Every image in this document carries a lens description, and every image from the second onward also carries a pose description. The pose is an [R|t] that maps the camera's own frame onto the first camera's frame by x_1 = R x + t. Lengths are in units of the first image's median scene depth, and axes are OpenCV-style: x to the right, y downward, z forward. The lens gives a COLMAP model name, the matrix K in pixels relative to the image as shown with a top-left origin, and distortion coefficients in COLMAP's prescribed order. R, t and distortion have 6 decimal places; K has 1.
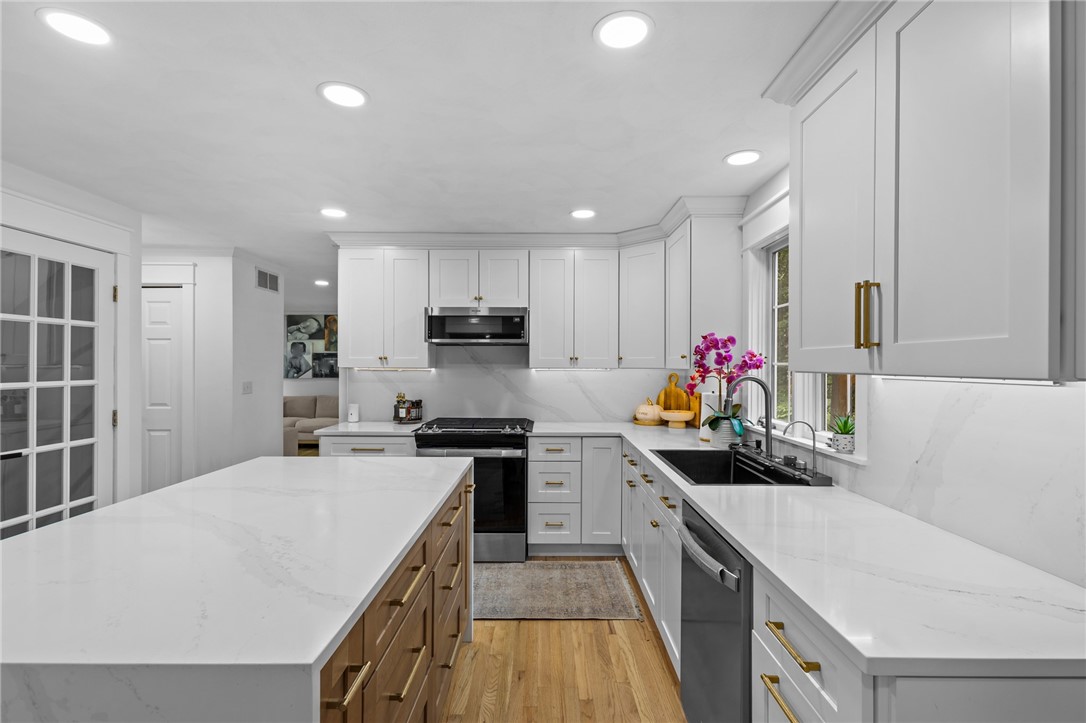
lens RADIAL K [[494.4, 0, 548.9], [0, 494.4, 365.9], [0, 0, 1]] dist [-0.004019, 0.000314]
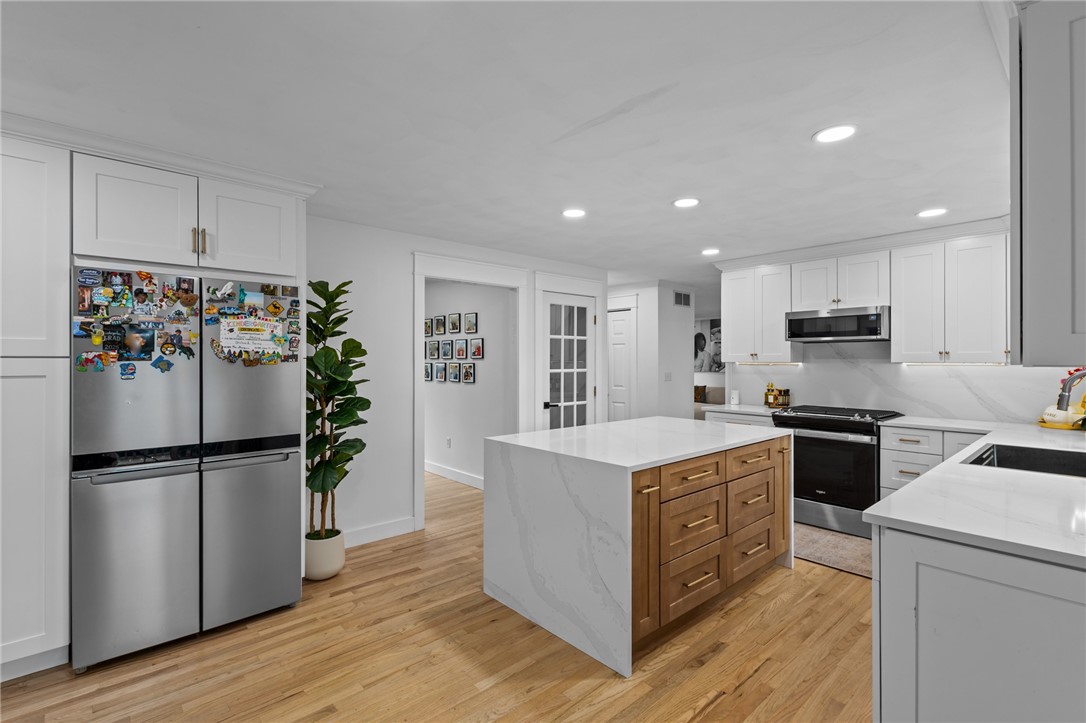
lens RADIAL K [[494.4, 0, 543.5], [0, 494.4, 361.9], [0, 0, 1]] dist [-0.004019, 0.000314]
pose [[0.660483, -0.000754, -0.750841, 0.266835], [0.000056, 1.000000, -0.000955, 0.004166], [0.750841, 0.000589, 0.660483, -0.250035]]
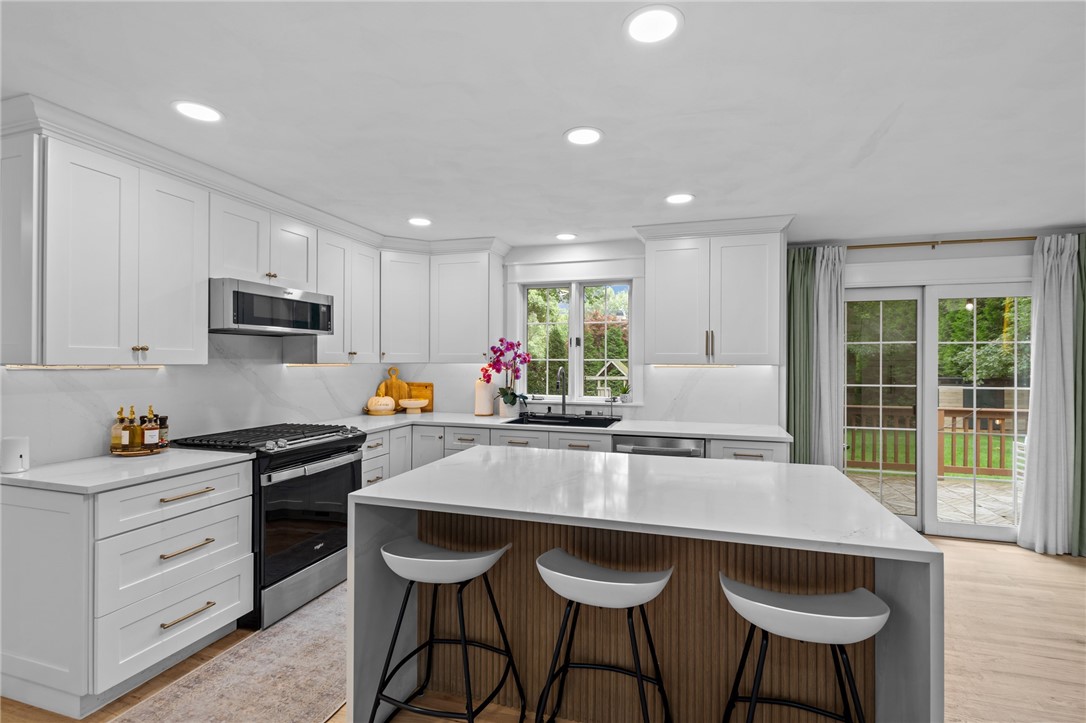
lens RADIAL K [[494.4, 0, 542.5], [0, 494.4, 359.4], [0, 0, 1]] dist [-0.004019, 0.000314]
pose [[0.305911, 0.001295, 0.952059, -0.777070], [-0.001099, 0.999999, -0.001007, -0.002460], [-0.952059, -0.000738, 0.305912, 0.358110]]
